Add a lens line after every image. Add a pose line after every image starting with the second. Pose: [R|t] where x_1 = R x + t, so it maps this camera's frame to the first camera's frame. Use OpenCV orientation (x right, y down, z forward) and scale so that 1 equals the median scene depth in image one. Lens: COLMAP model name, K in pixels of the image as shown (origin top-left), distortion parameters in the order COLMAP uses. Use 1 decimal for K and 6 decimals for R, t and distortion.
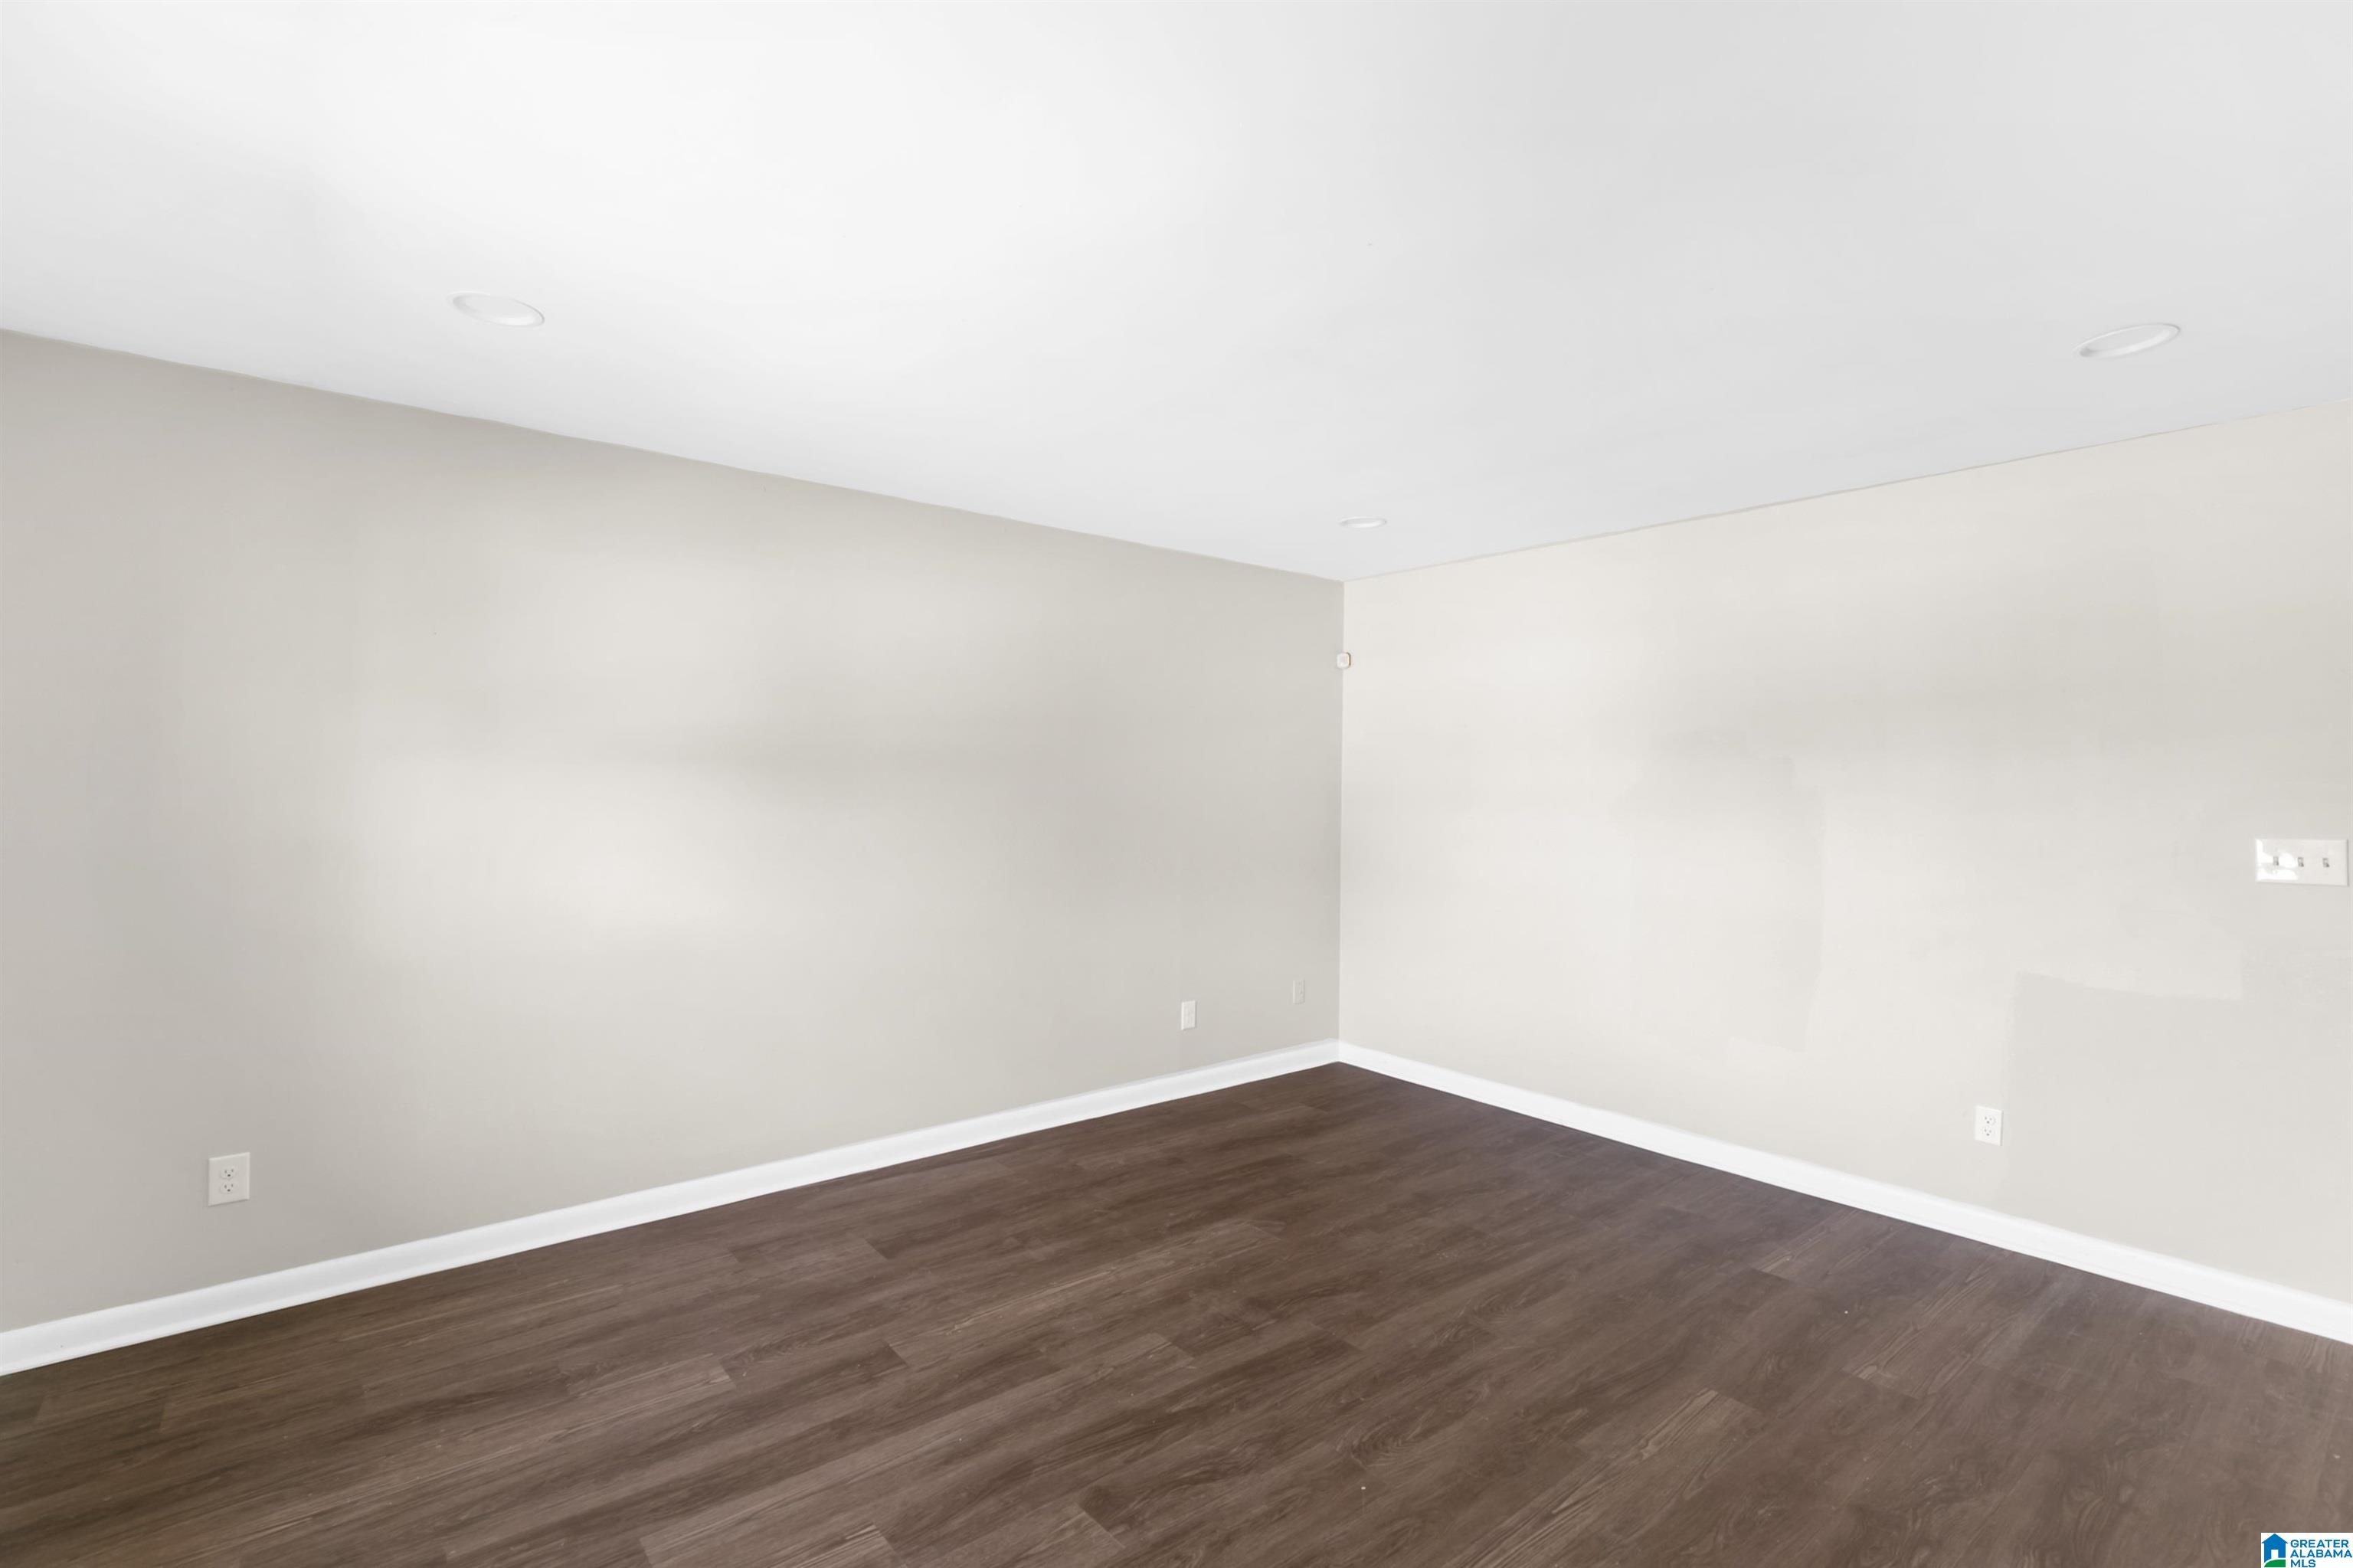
lens RADIAL K [[1076.2, 0, 1187.3], [0, 1076.2, 782.5], [0, 0, 1]] dist [0.000817, -0.000062]
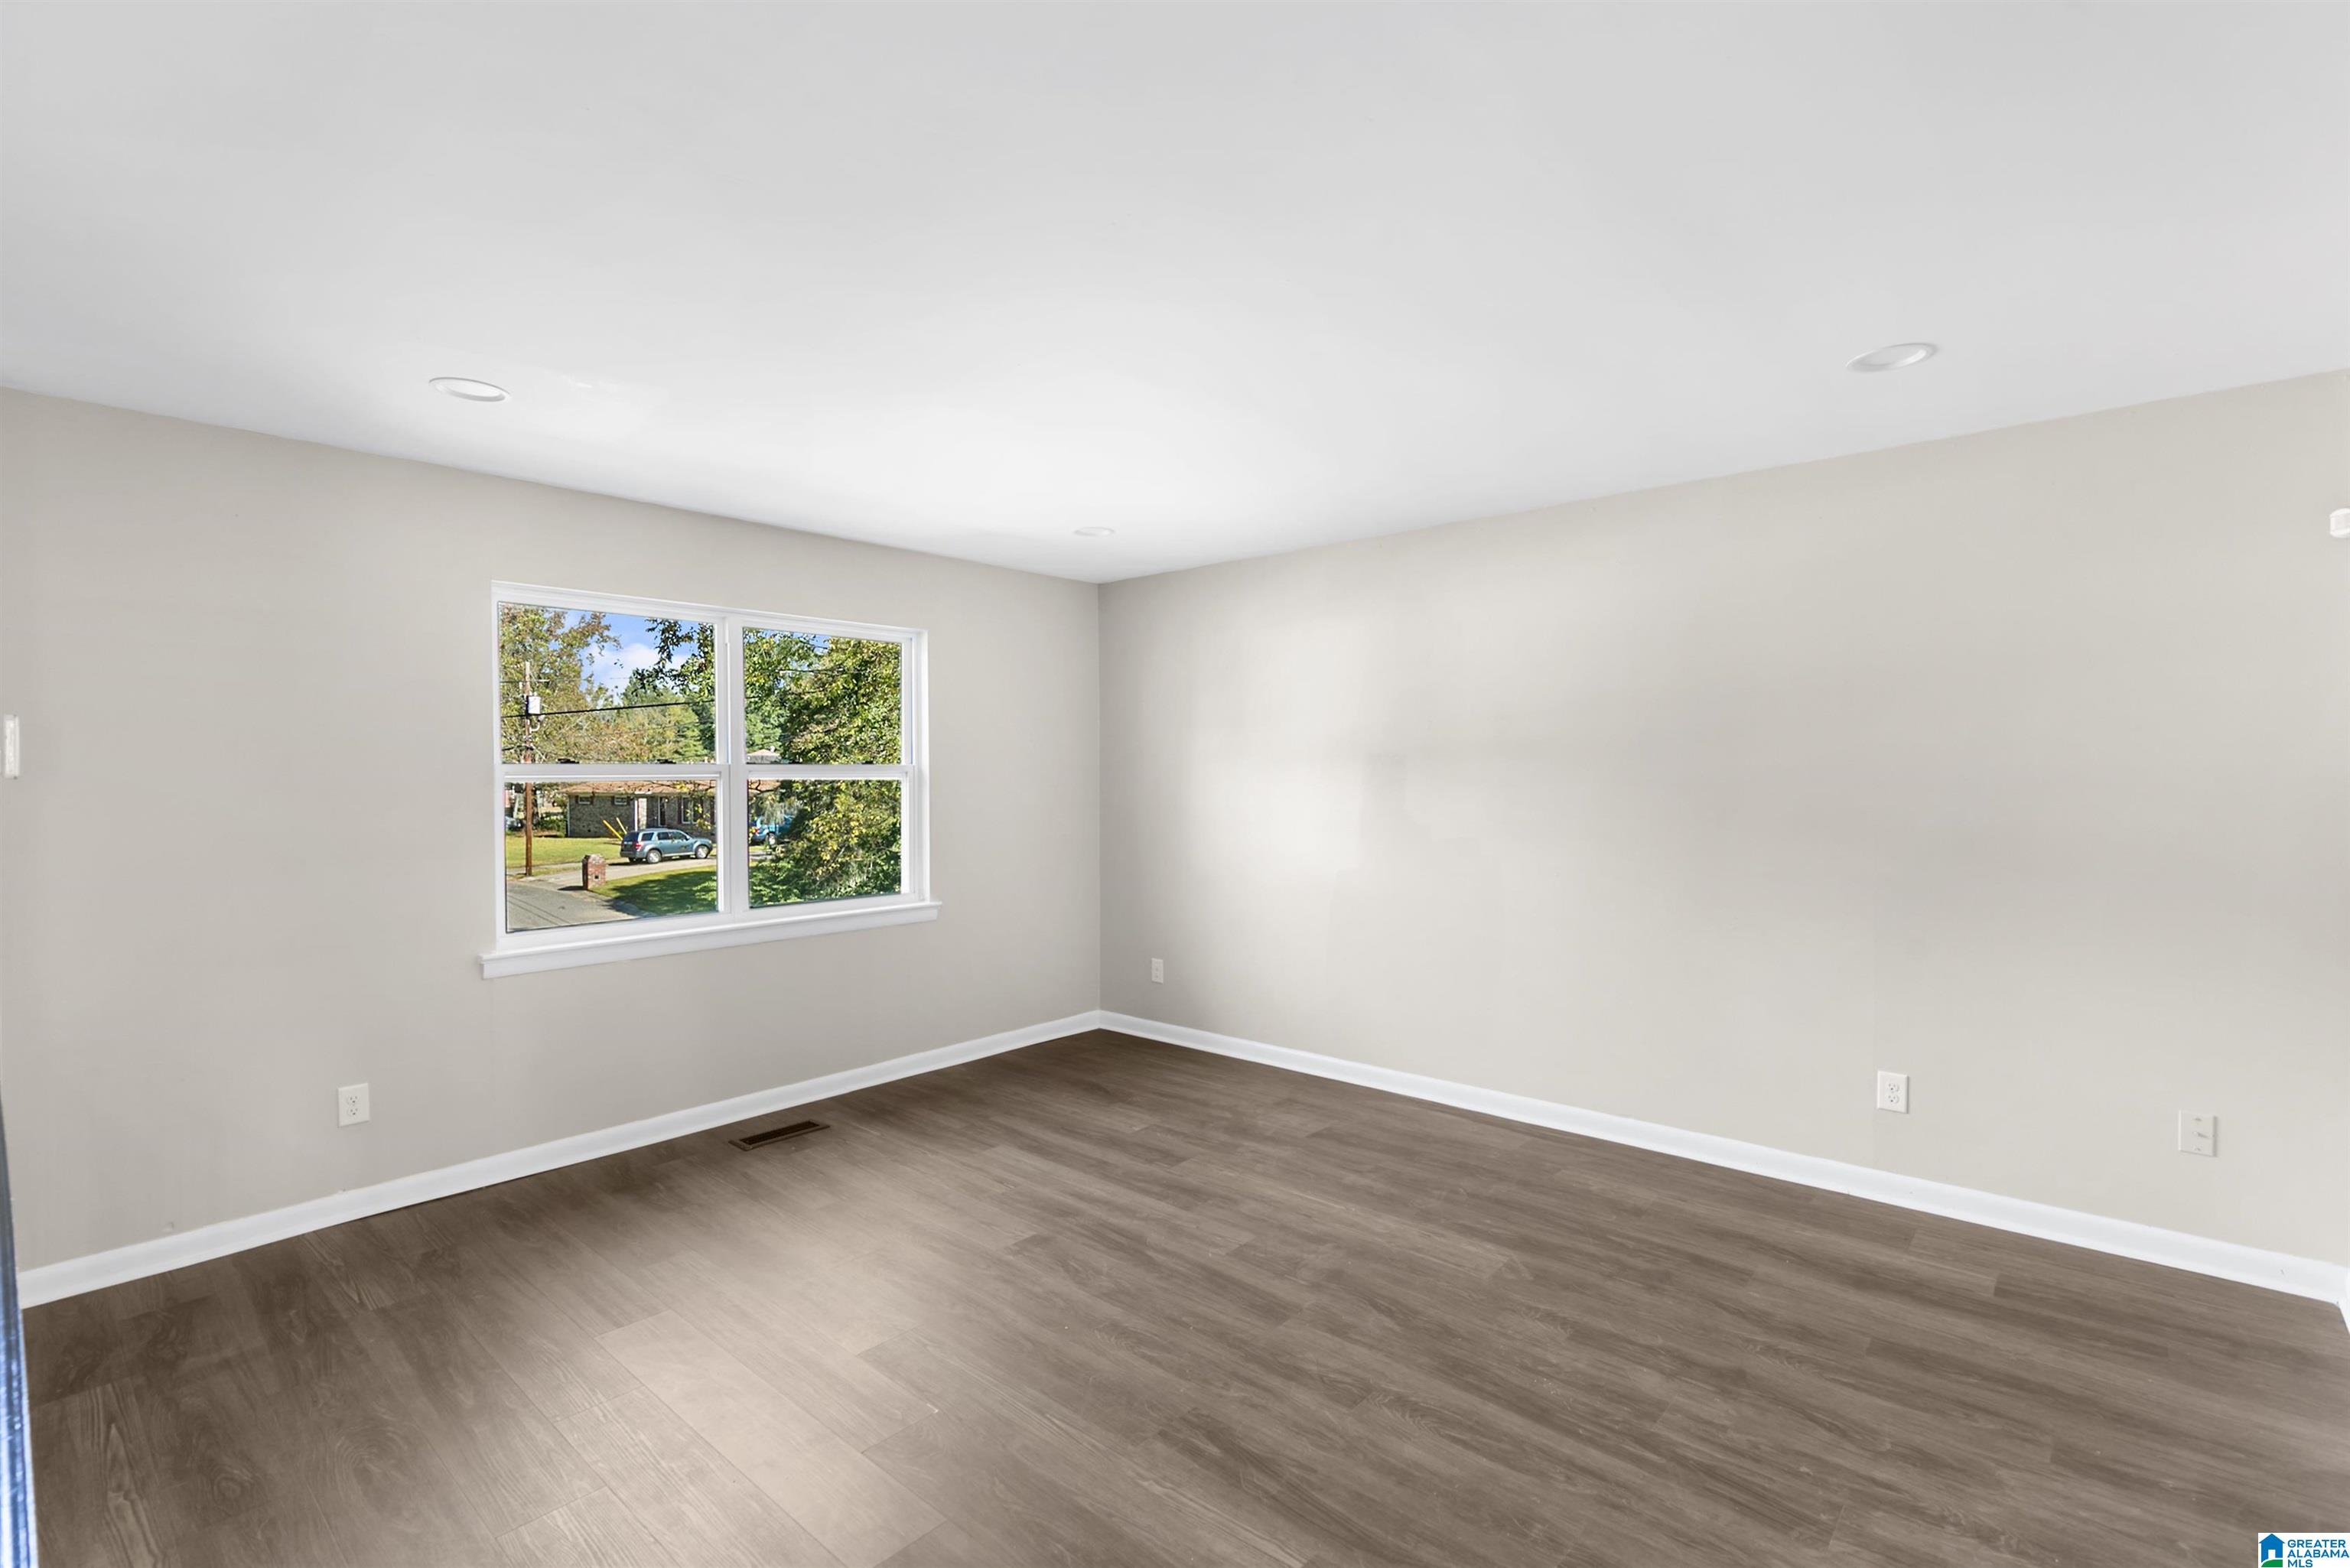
lens RADIAL K [[1074.7, 0, 1185.7], [0, 1074.7, 782.5], [0, 0, 1]] dist [0.000817, -0.000062]
pose [[0.163987, 0.002277, -0.986460, 1.256163], [0.001144, 0.999996, 0.002499, 0.011441], [0.986462, -0.001538, 0.163984, 0.820052]]
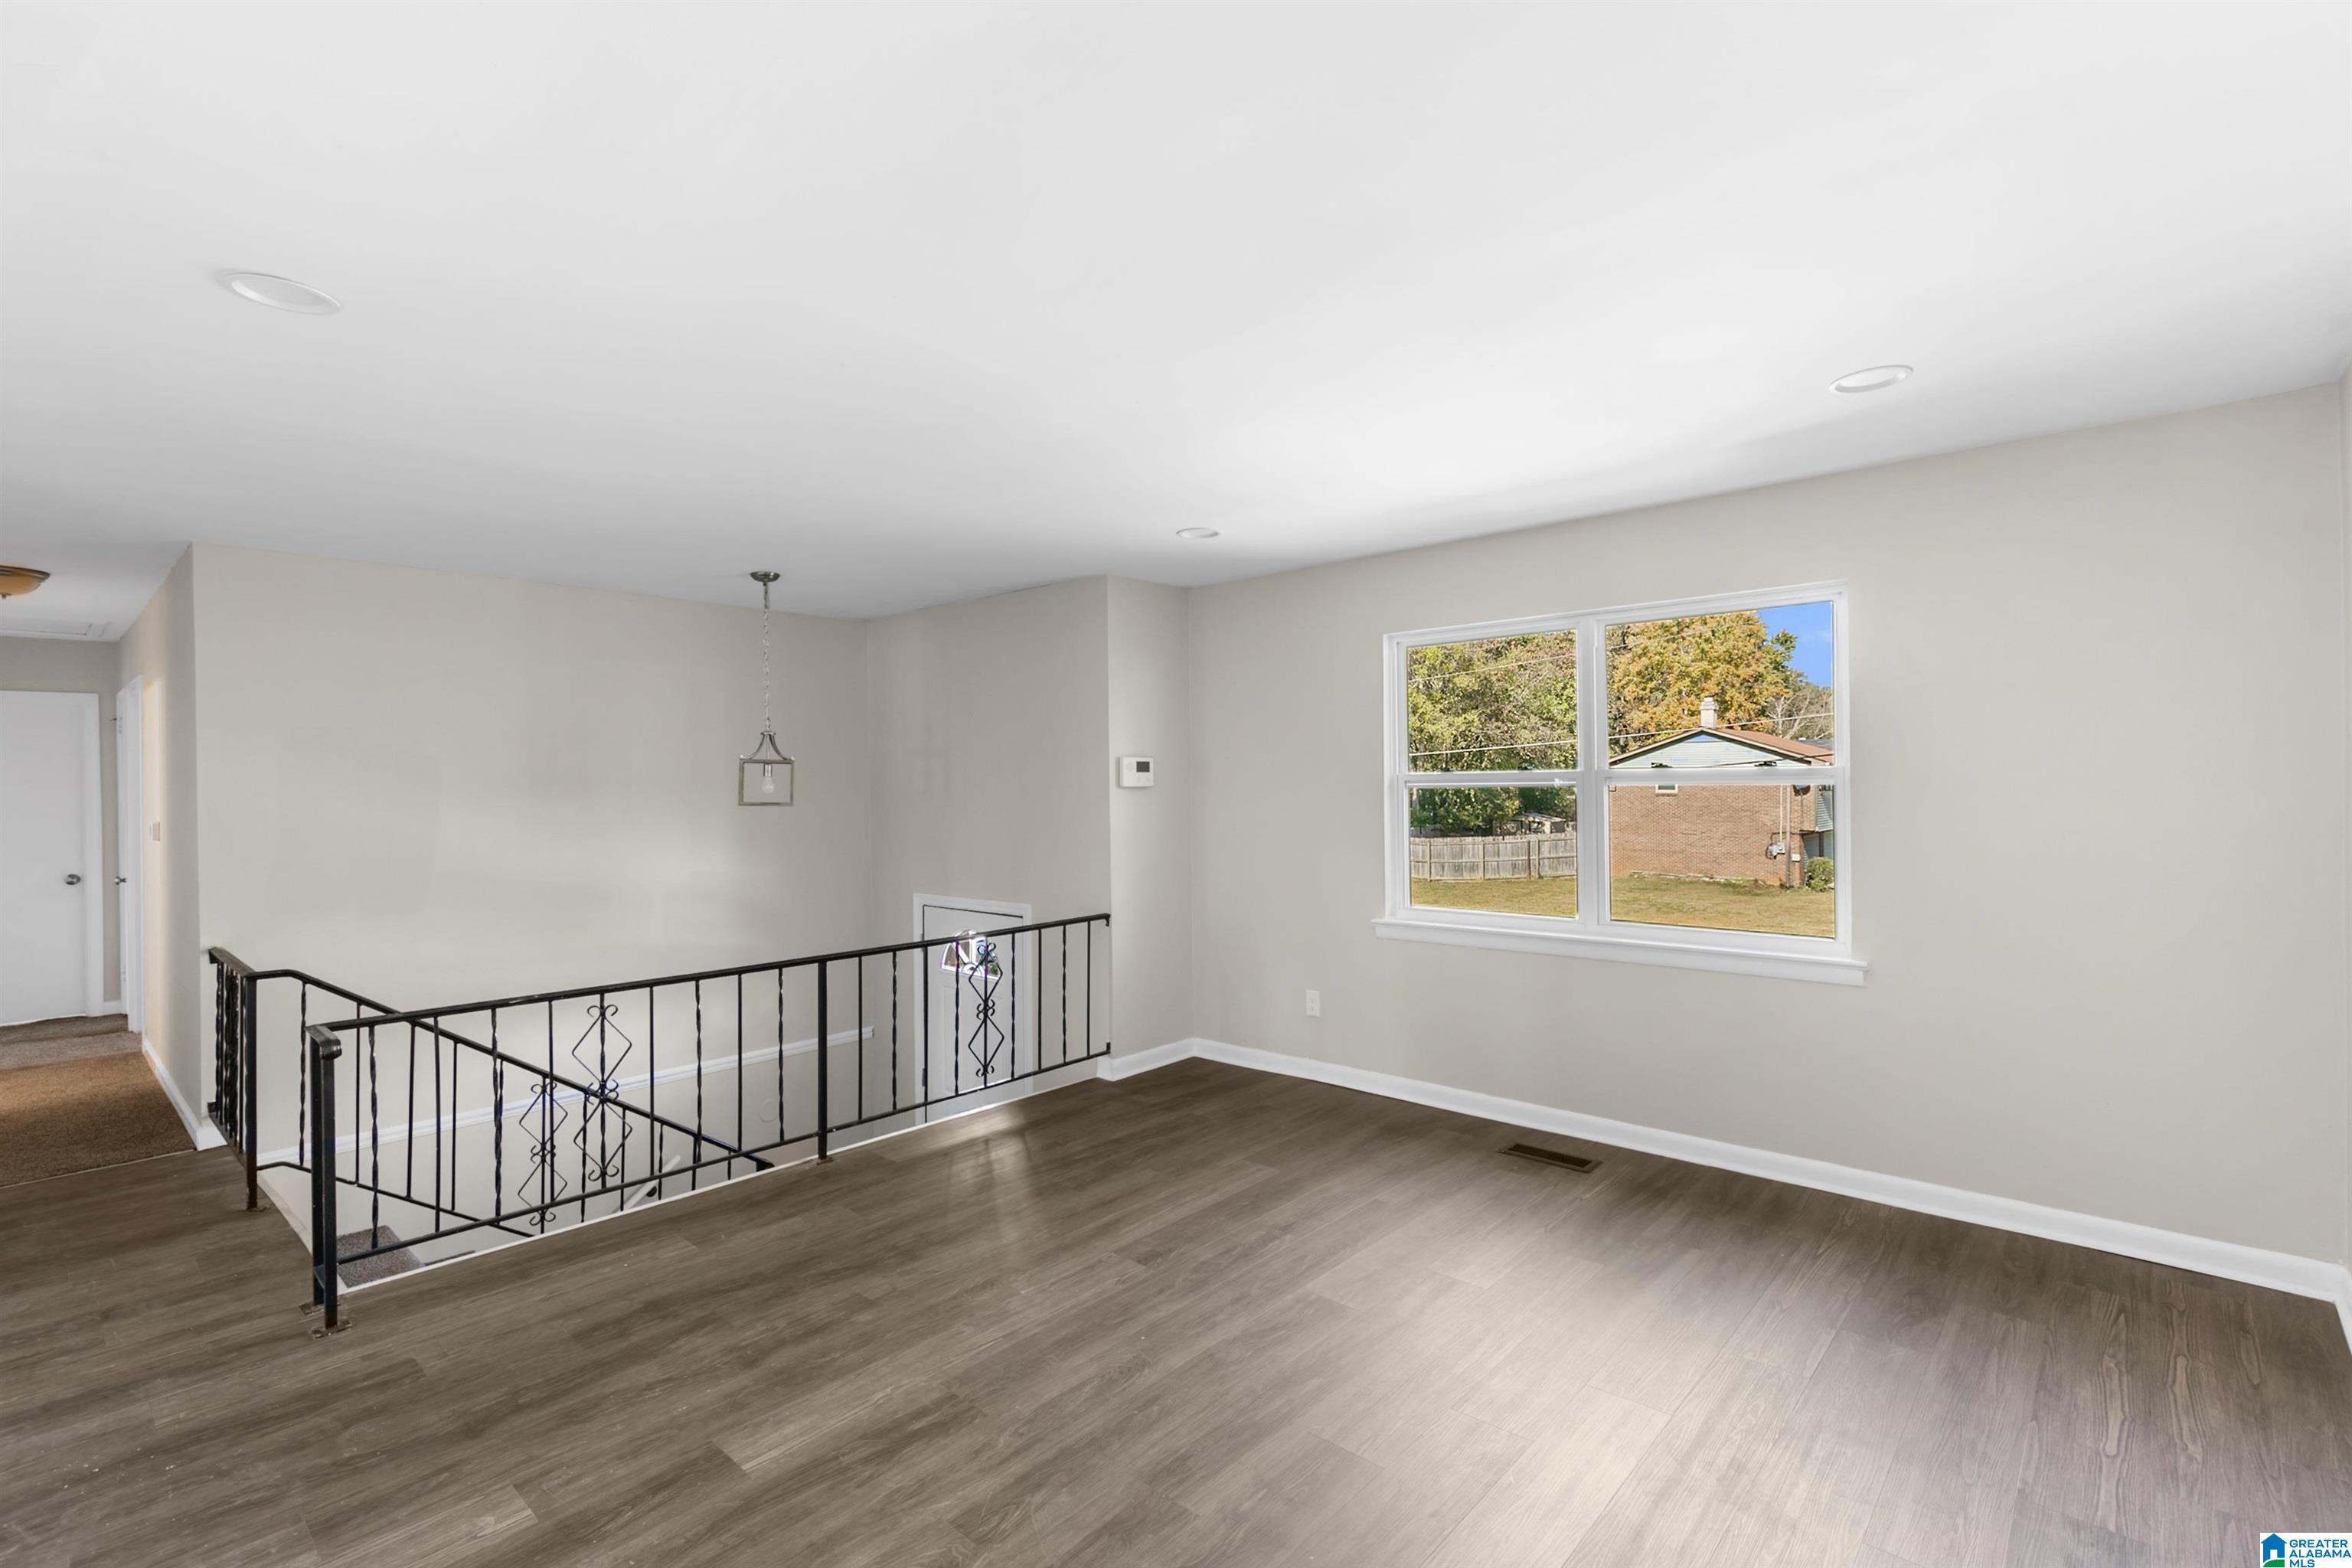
lens RADIAL K [[1065.9, 0, 1176.0], [0, 1065.9, 784.0], [0, 0, 1]] dist [0.002558, -0.000067]
pose [[-0.990206, 0.006113, -0.139481, 0.260632], [0.005251, 0.999965, 0.006542, -0.007927], [0.139517, 0.005746, -0.990203, 1.981702]]
